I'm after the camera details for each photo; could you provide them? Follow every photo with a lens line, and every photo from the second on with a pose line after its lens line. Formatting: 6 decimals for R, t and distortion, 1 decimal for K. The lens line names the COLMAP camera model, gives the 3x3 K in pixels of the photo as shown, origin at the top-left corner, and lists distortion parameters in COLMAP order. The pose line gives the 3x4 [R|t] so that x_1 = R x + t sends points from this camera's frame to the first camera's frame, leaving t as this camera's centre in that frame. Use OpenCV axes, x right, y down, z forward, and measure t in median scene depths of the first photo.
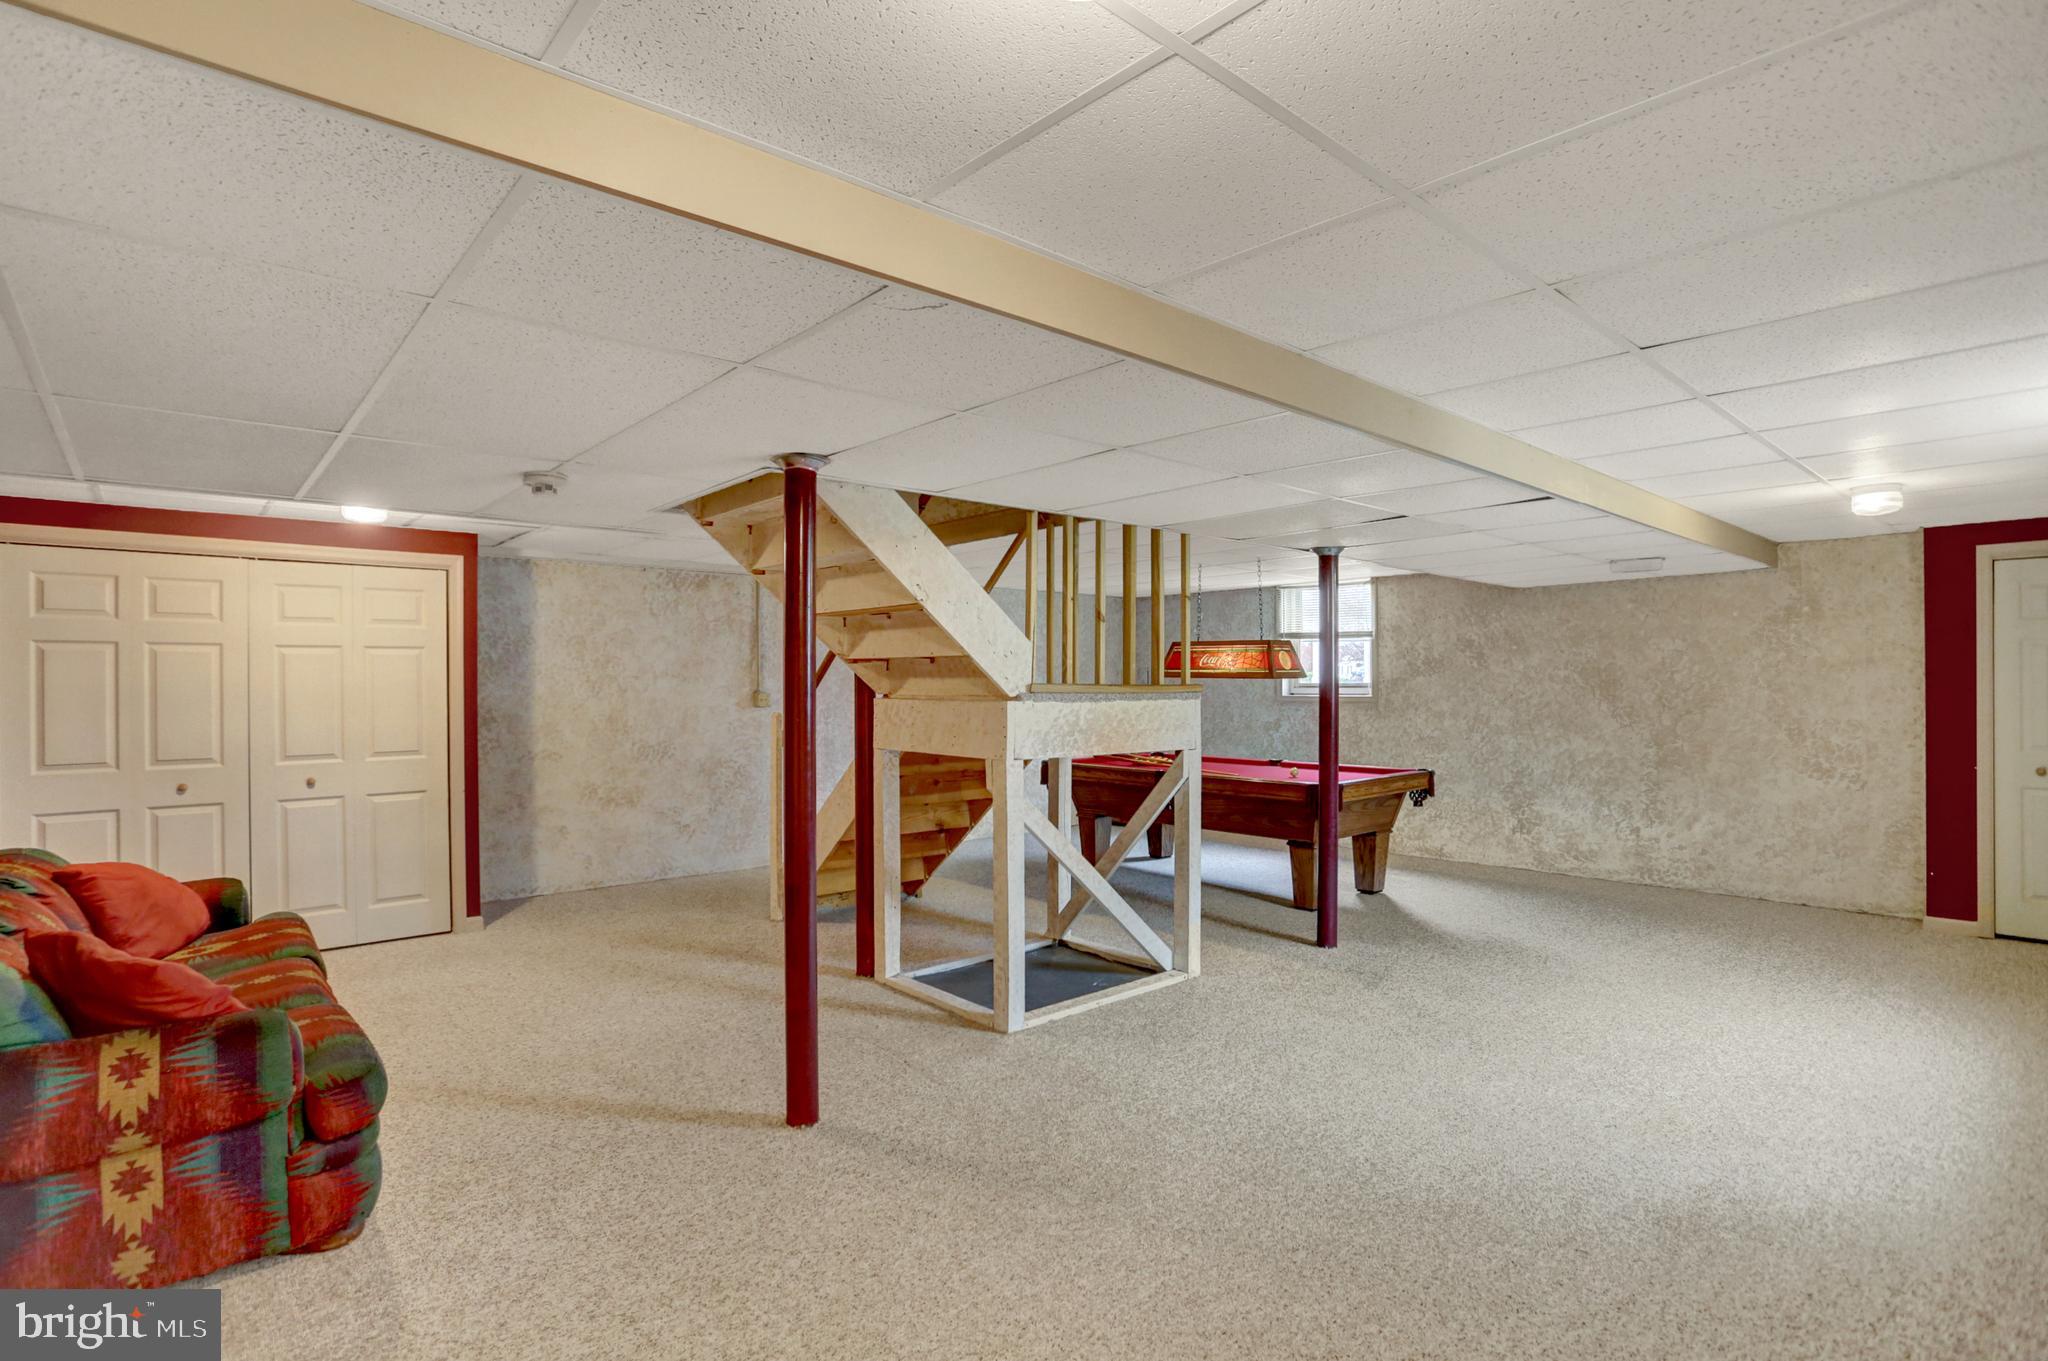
lens RADIAL K [[1009.2, 0, 1023.5], [0, 1009.2, 683.2], [0, 0, 1]] dist [-0.068113, 0.027654]
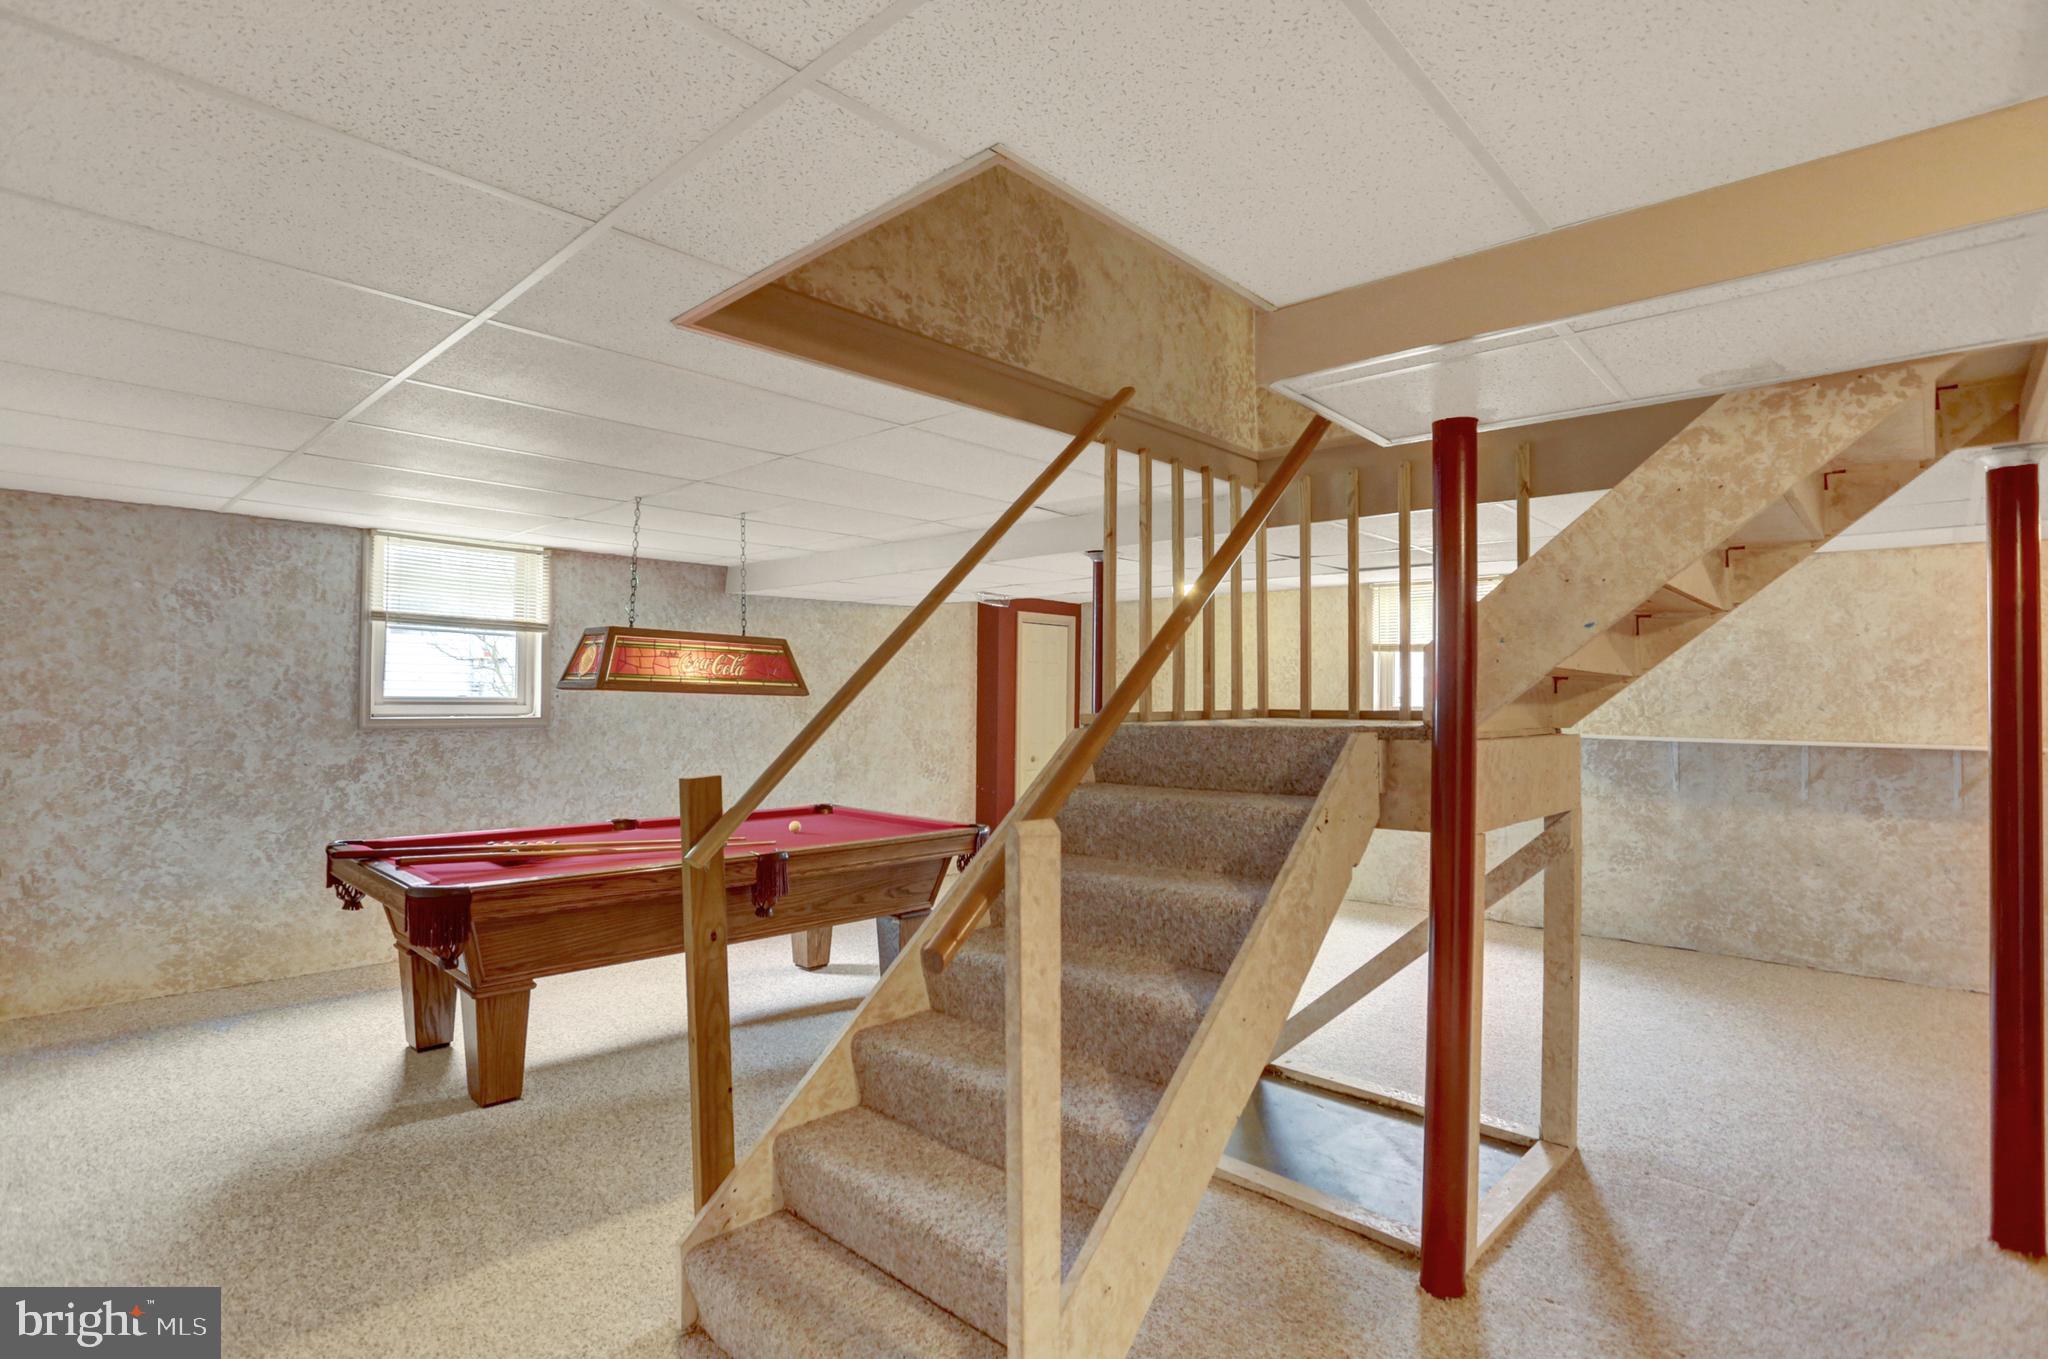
lens RADIAL K [[1009.2, 0, 1023.5], [0, 1009.2, 682.2], [0, 0, 1]] dist [-0.068113, 0.027654]
pose [[-0.091771, 0.016881, 0.995637, -0.397879], [-0.011900, 0.999766, -0.018048, -0.003112], [-0.995709, -0.013505, -0.091549, 0.788165]]
